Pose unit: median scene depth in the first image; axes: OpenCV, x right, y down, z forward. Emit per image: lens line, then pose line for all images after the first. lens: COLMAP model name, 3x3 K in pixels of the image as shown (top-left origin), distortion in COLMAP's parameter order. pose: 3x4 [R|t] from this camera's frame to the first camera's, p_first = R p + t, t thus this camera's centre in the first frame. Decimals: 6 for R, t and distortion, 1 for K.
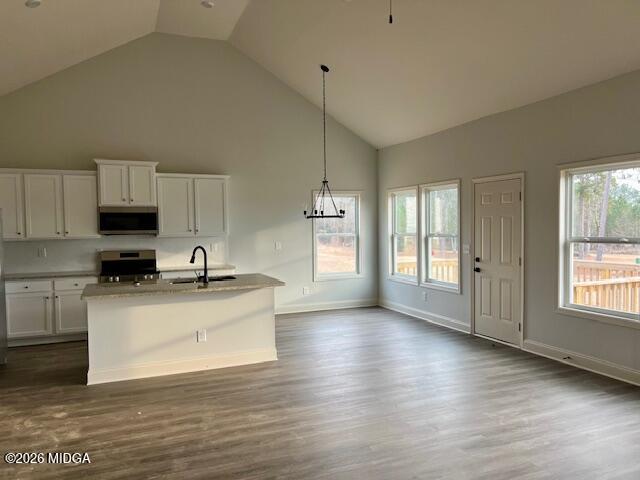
lens RADIAL K [[480.2, 0, 319.8], [0, 480.2, 242.8], [0, 0, 1]] dist [0.050655, -0.035372]
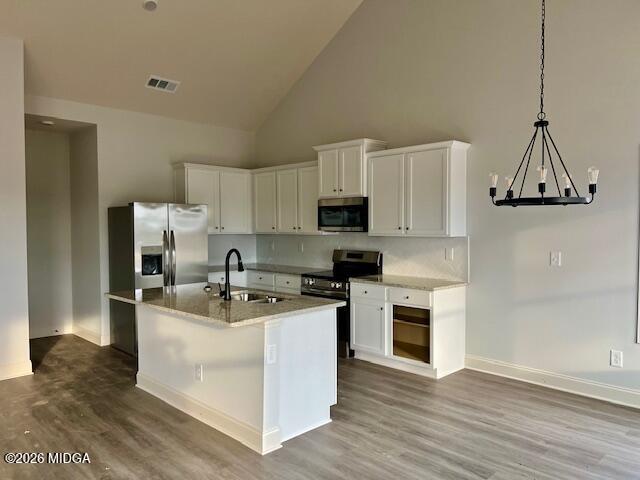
lens RADIAL K [[480.2, 0, 318.6], [0, 480.2, 242.4], [0, 0, 1]] dist [0.050655, -0.035372]
pose [[0.367459, 0.045679, -0.928917, 0.370923], [-0.033145, 0.998802, 0.036004, -0.027393], [0.929449, 0.017559, 0.368532, 0.671351]]
